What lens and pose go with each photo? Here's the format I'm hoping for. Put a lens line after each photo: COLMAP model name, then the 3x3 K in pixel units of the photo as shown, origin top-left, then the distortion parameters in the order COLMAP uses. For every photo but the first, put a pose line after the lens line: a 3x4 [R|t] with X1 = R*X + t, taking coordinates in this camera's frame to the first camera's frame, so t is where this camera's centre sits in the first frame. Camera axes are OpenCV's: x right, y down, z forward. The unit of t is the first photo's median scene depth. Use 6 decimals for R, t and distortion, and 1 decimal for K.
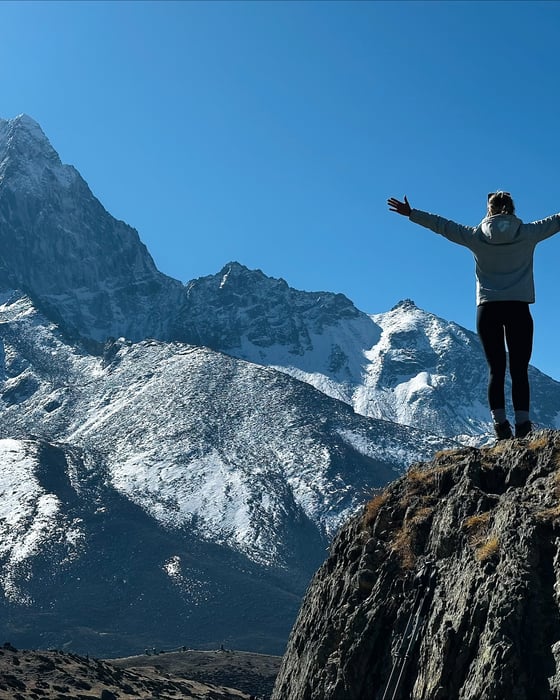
lens RADIAL K [[1306.5, 0, 280.0], [0, 1306.5, 350.0], [0, 0, 1]] dist [0.173343, 0.010871]
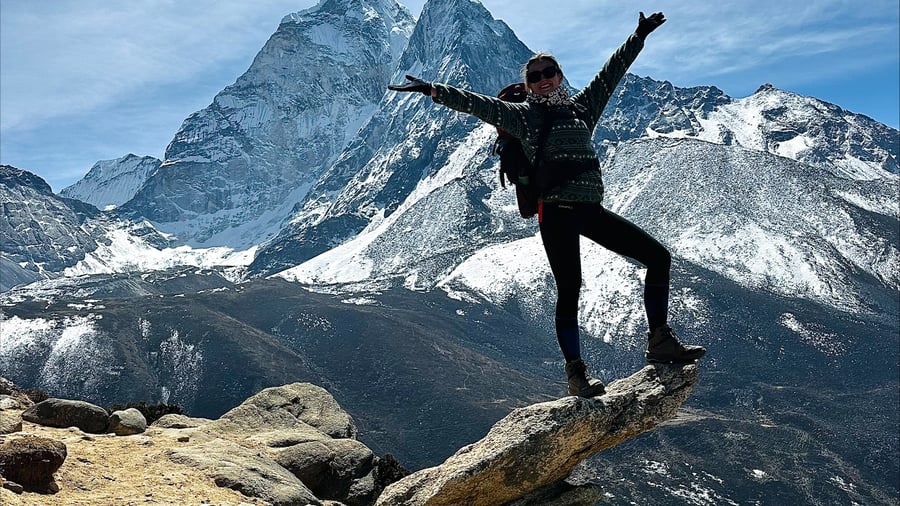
lens RADIAL K [[832.3, 0, 450.0], [0, 832.3, 253.0], [0, 0, 1]] dist [0.188849, -0.405359]
pose [[0.984817, -0.098140, -0.143193, -0.222865], [0.116375, 0.985297, 0.125085, -0.028574], [0.128812, -0.139850, 0.981758, 0.154583]]
